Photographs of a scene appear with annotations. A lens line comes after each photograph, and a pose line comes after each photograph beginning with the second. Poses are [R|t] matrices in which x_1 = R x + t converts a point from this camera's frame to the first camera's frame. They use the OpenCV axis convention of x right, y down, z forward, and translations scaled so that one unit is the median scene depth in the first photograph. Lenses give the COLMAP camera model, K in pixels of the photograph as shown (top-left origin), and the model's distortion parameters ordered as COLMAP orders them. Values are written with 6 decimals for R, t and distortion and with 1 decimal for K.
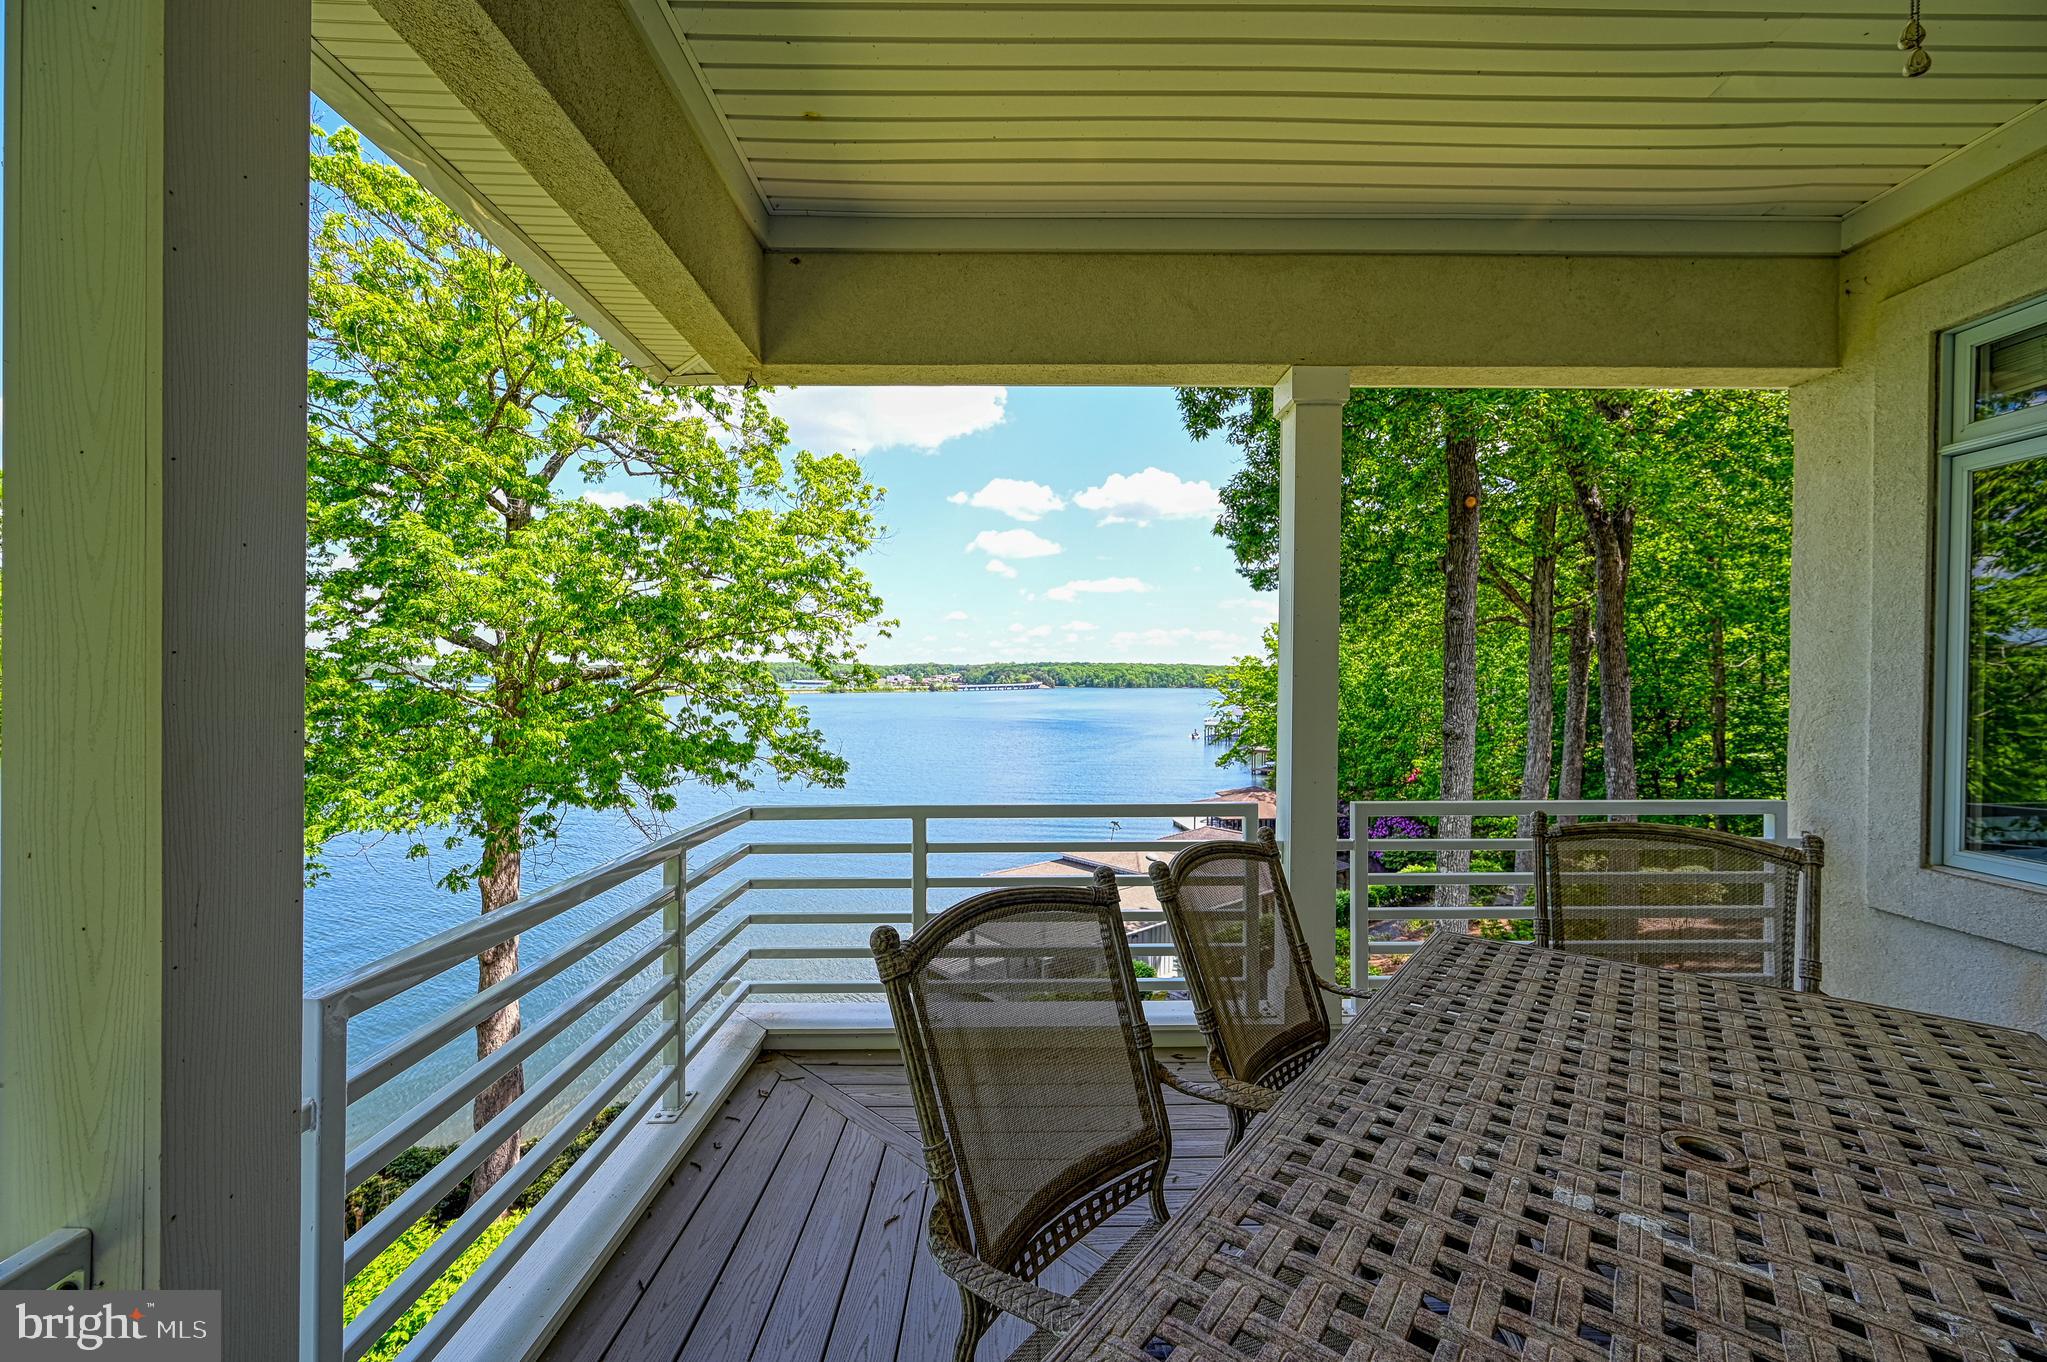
lens RADIAL K [[809.3, 0, 1022.1], [0, 809.3, 685.6], [0, 0, 1]] dist [-0.003518, 0.001225]
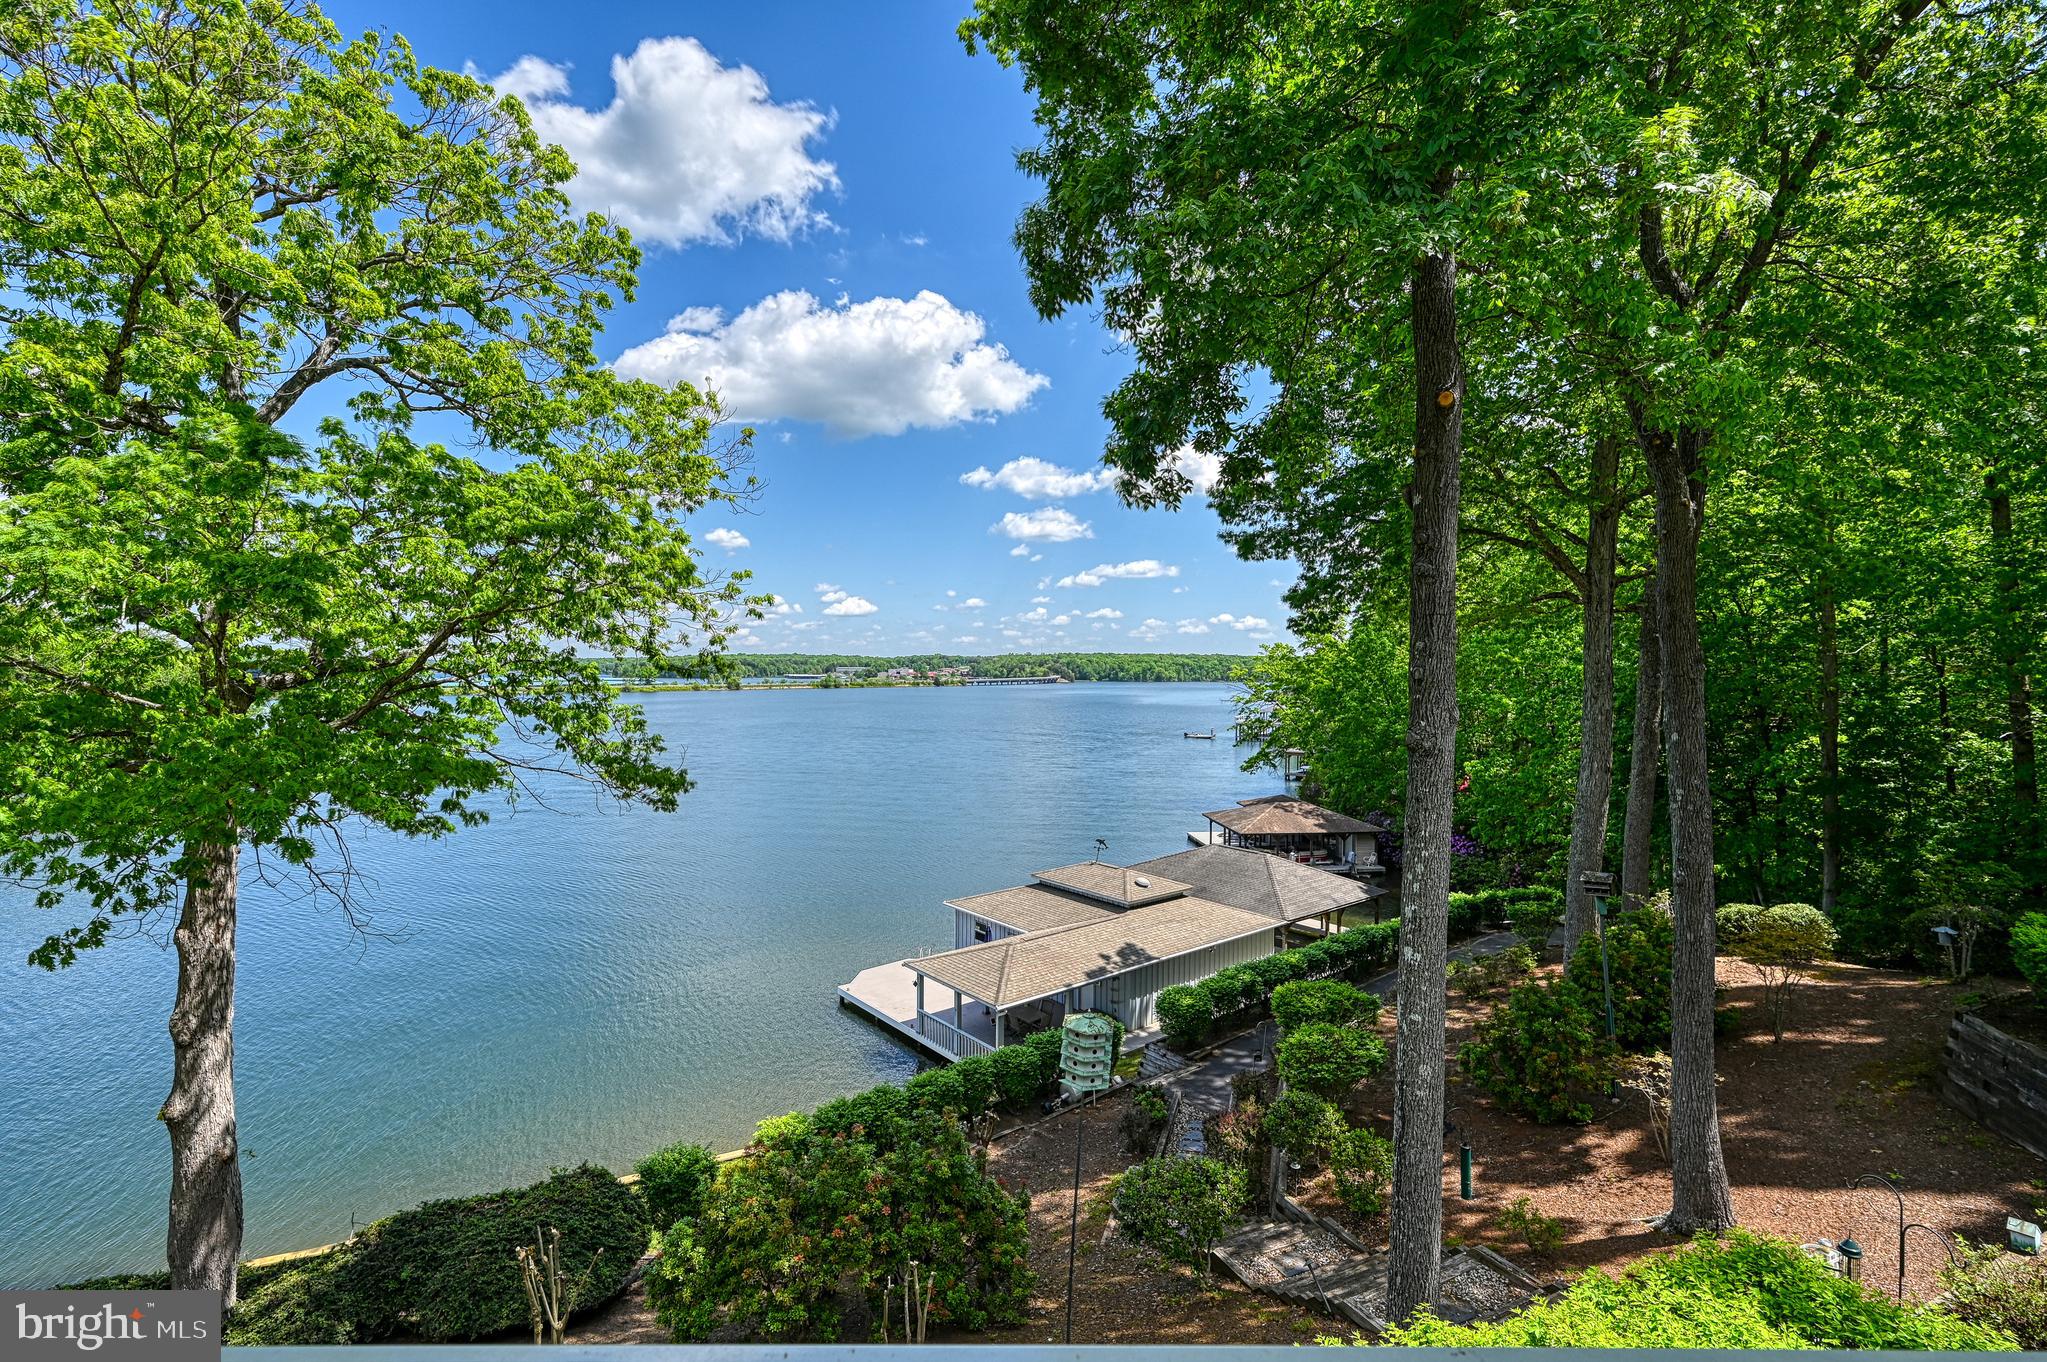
lens RADIAL K [[892.1, 0, 1030.6], [0, 892.1, 686.7], [0, 0, 1]] dist [0.003064, -0.000584]
pose [[0.999827, -0.003227, -0.018302, 0.072448], [0.003377, 0.999961, 0.008192, 0.000384], [0.018275, -0.008252, 0.999799, 0.082743]]
